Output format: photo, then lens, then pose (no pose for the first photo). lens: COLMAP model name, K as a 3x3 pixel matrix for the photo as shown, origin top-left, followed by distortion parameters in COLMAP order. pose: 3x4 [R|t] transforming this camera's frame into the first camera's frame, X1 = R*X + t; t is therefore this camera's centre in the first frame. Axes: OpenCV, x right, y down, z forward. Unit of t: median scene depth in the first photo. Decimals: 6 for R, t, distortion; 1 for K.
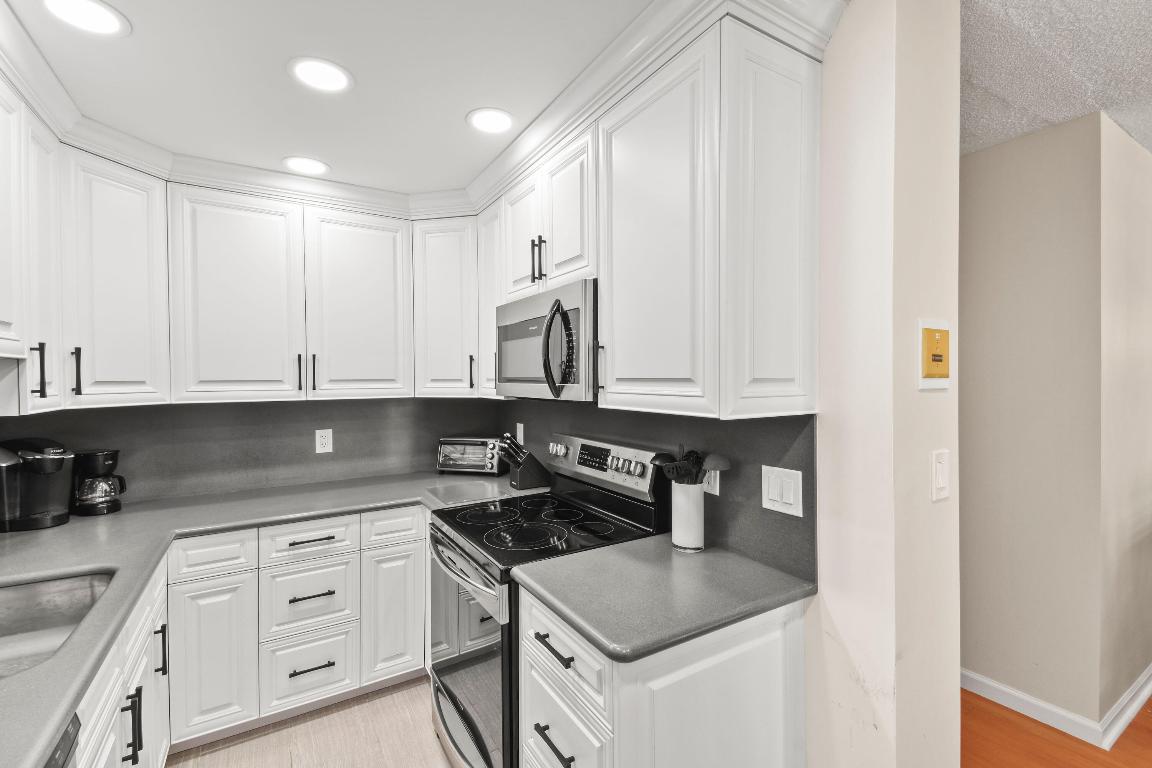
lens RADIAL K [[497.3, 0, 578.8], [0, 497.3, 382.2], [0, 0, 1]] dist [0.055238, -0.028644]
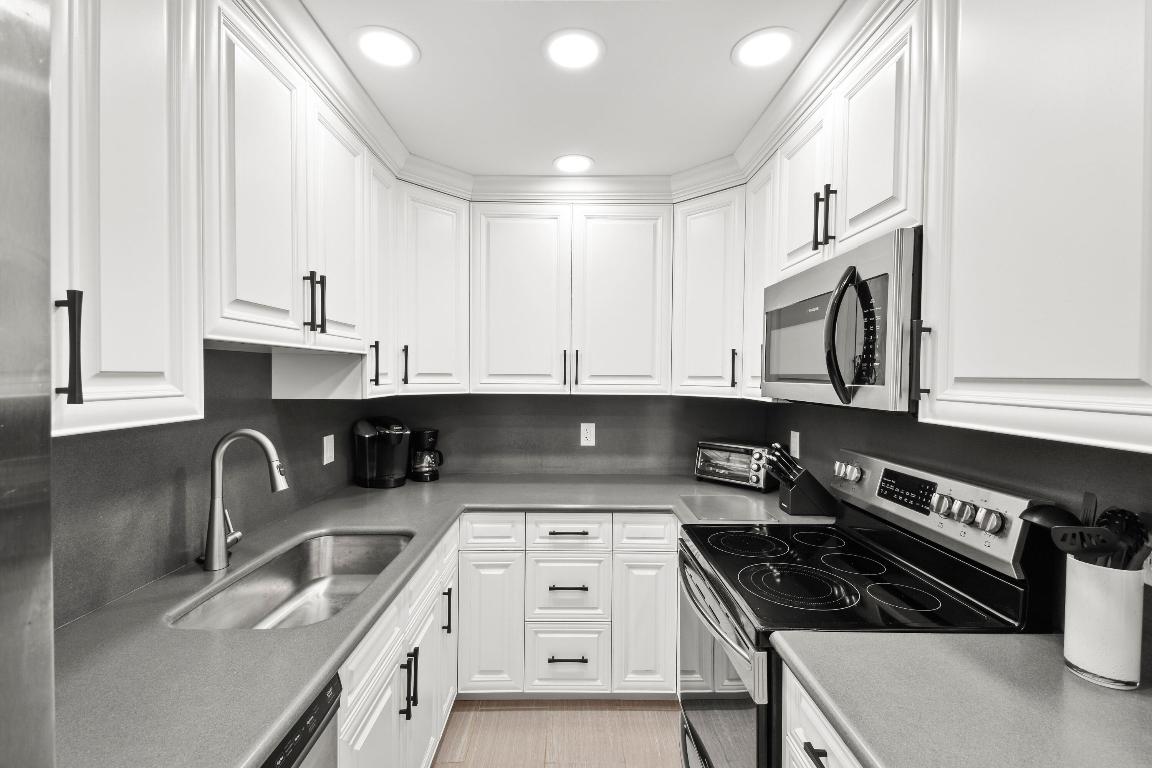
lens RADIAL K [[497.3, 0, 578.8], [0, 497.3, 382.2], [0, 0, 1]] dist [0.055238, -0.028644]
pose [[0.858832, 0.021709, -0.511798, -0.003616], [-0.019770, 0.999762, 0.009230, 0.001085], [0.511876, 0.002191, 0.859056, 0.157818]]
